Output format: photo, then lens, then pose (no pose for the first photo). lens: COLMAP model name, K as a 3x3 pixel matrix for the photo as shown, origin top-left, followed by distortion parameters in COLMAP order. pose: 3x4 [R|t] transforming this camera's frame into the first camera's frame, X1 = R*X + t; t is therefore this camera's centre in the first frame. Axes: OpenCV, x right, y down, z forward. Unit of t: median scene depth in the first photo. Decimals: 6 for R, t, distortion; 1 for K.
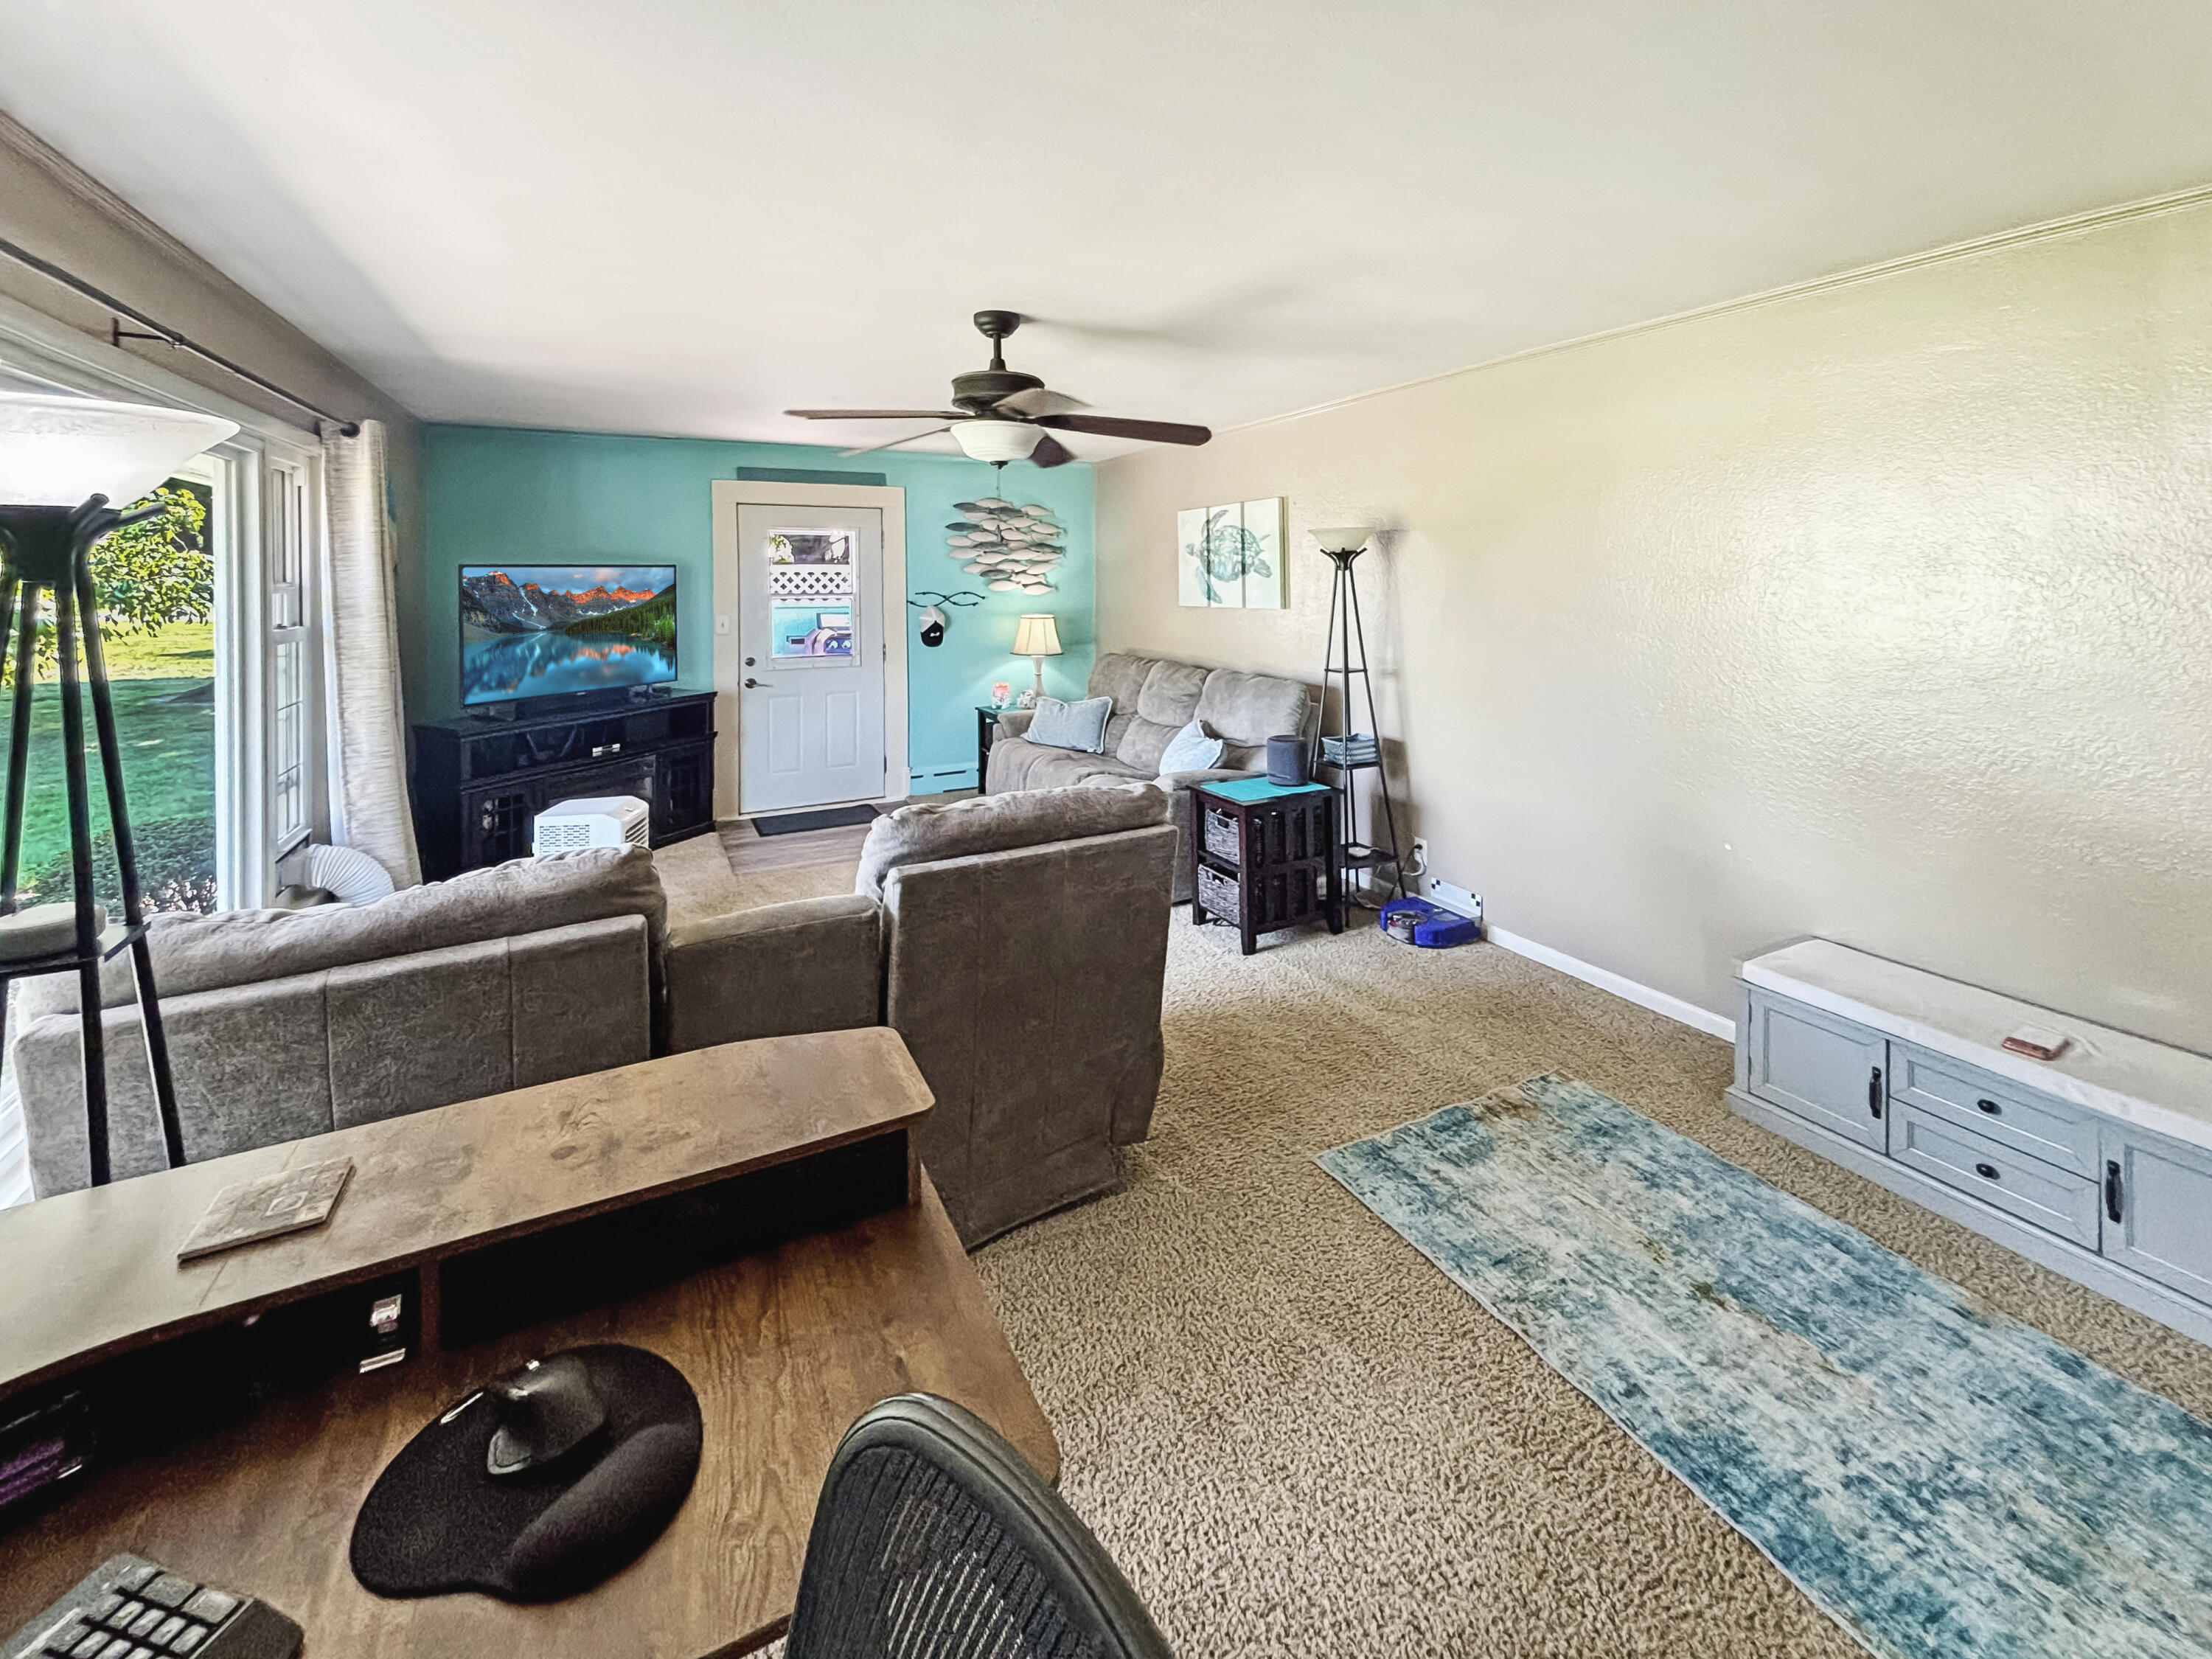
lens RADIAL K [[931.1, 0, 1106.0], [0, 931.1, 829.5], [0, 0, 1]] dist [0.010860, 0.000869]
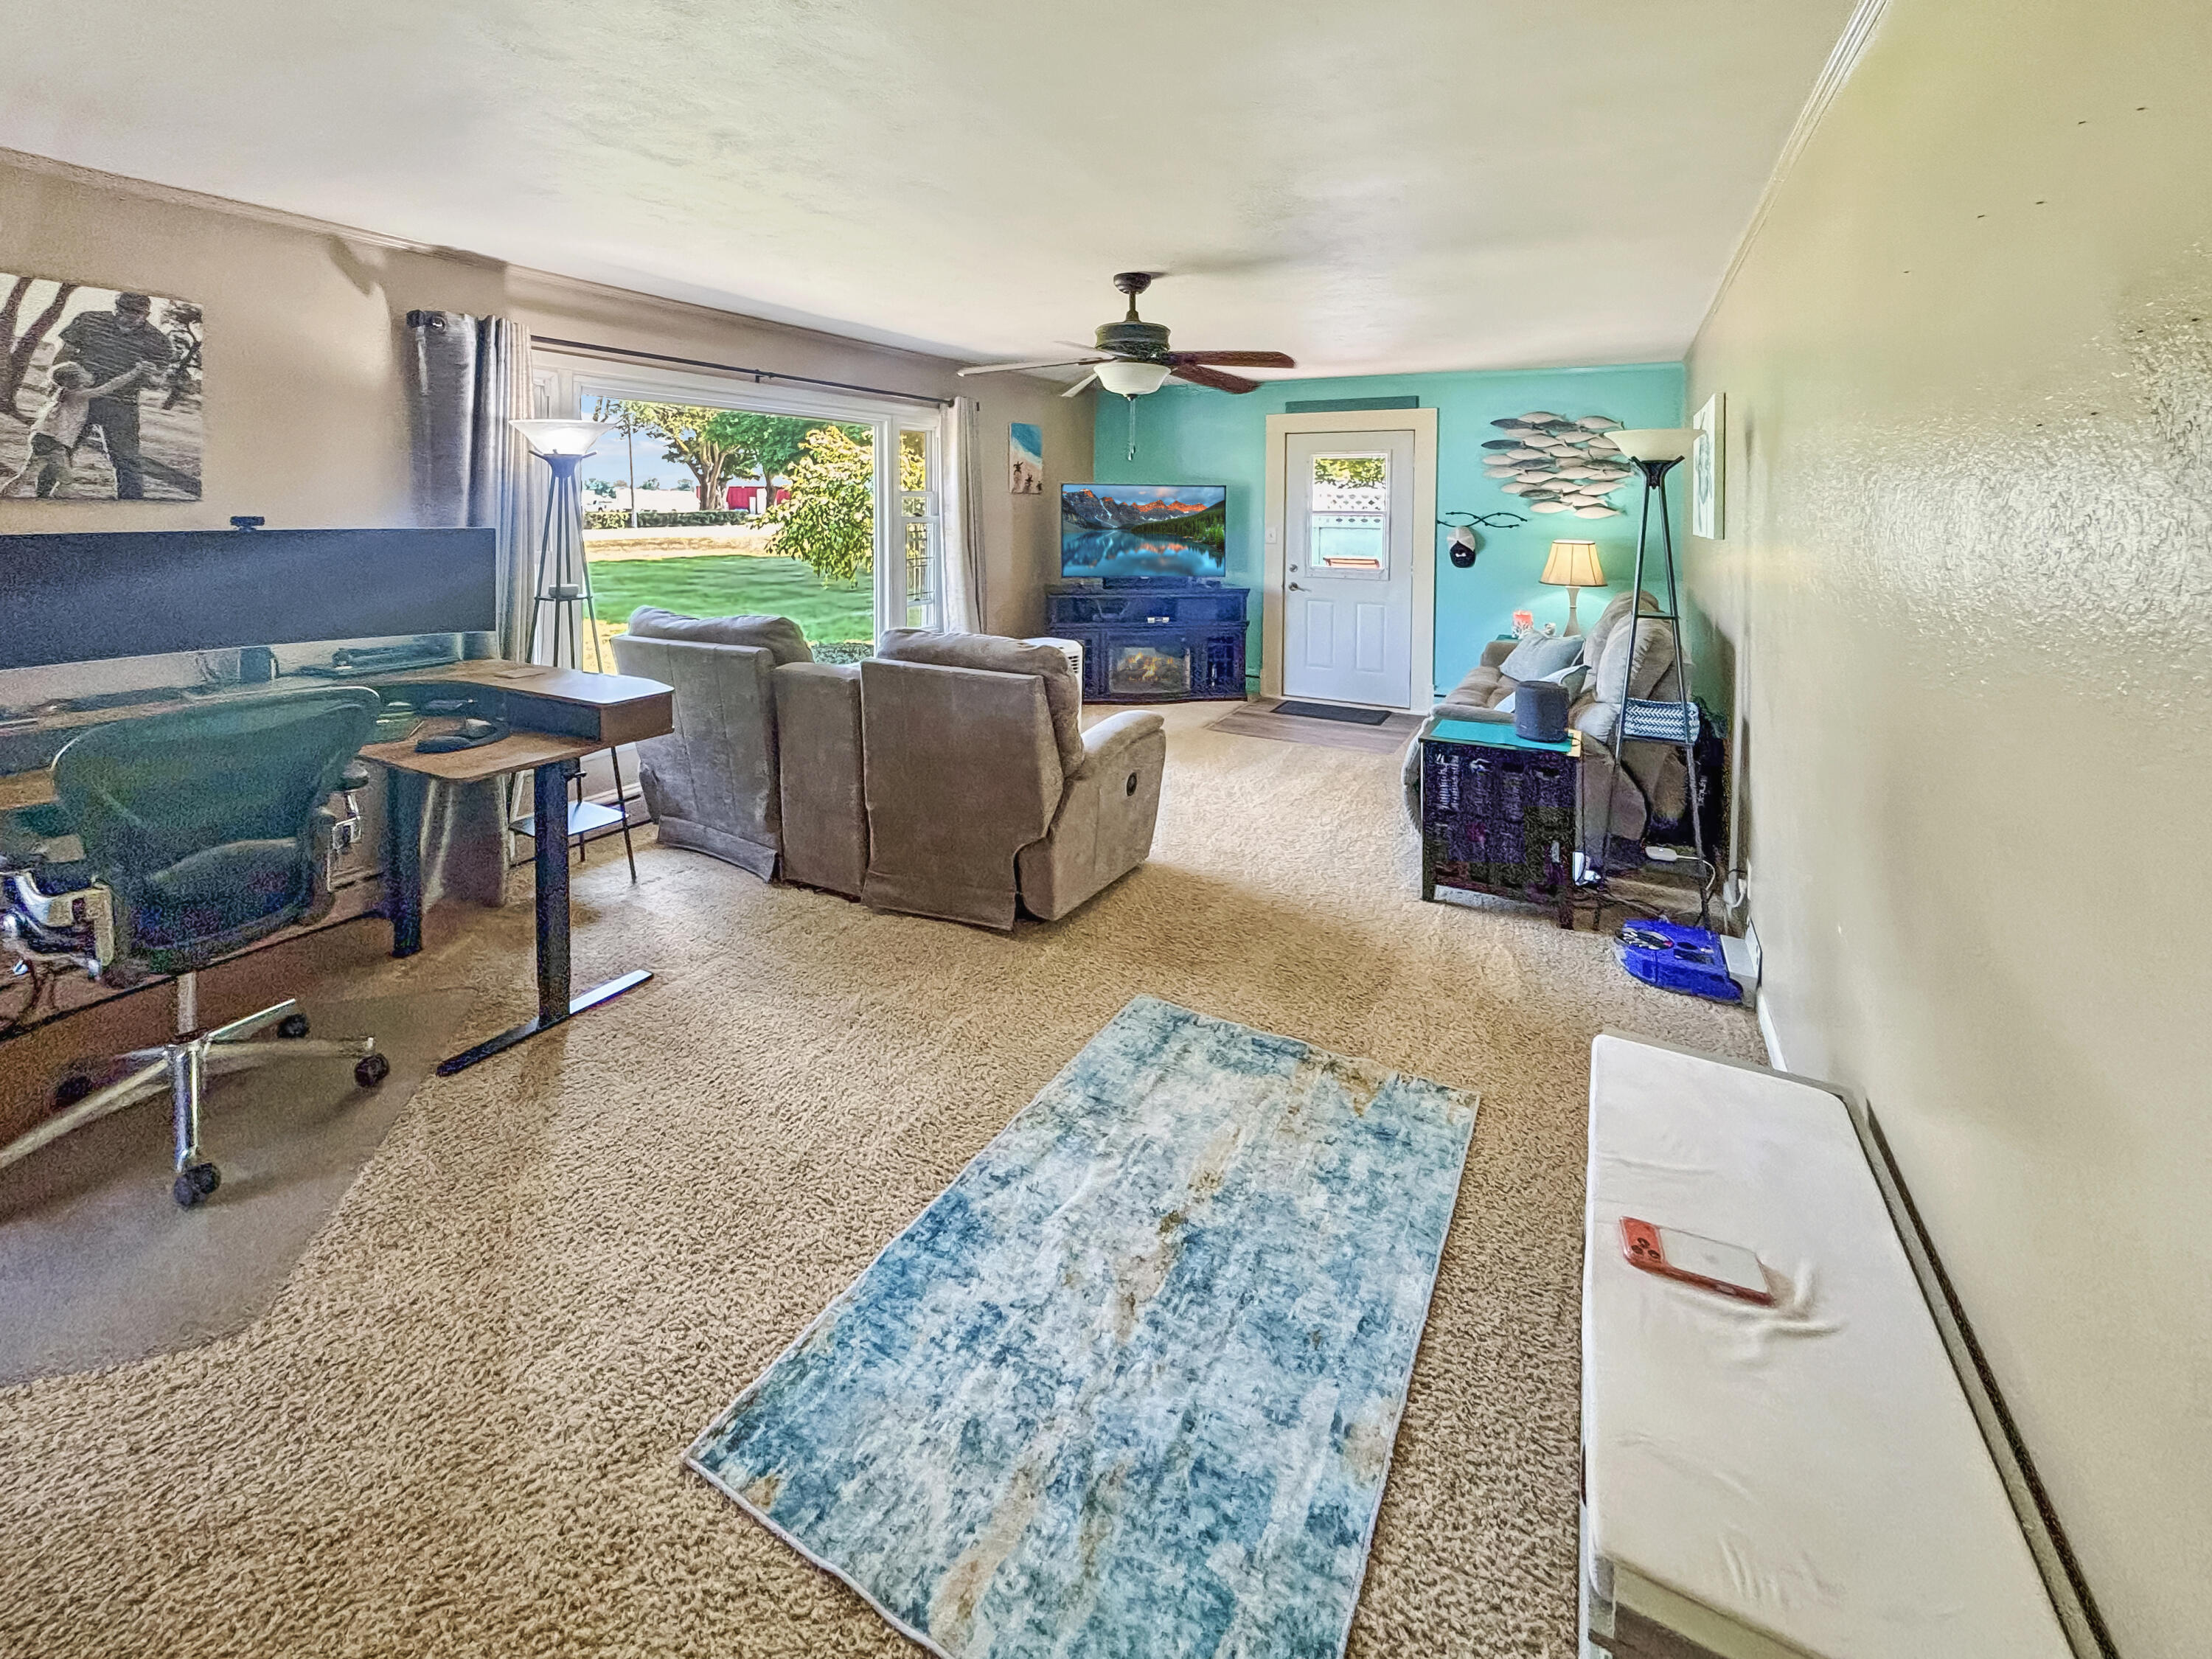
lens RADIAL K [[894.1, 0, 1099.5], [0, 894.1, 825.3], [0, 0, 1]] dist [-0.007116, 0.000331]
pose [[0.549364, 0.290725, -0.783376, 0.687193], [-0.231302, 0.953796, 0.191764, -0.035961], [0.802931, 0.075848, 0.591226, 0.199388]]
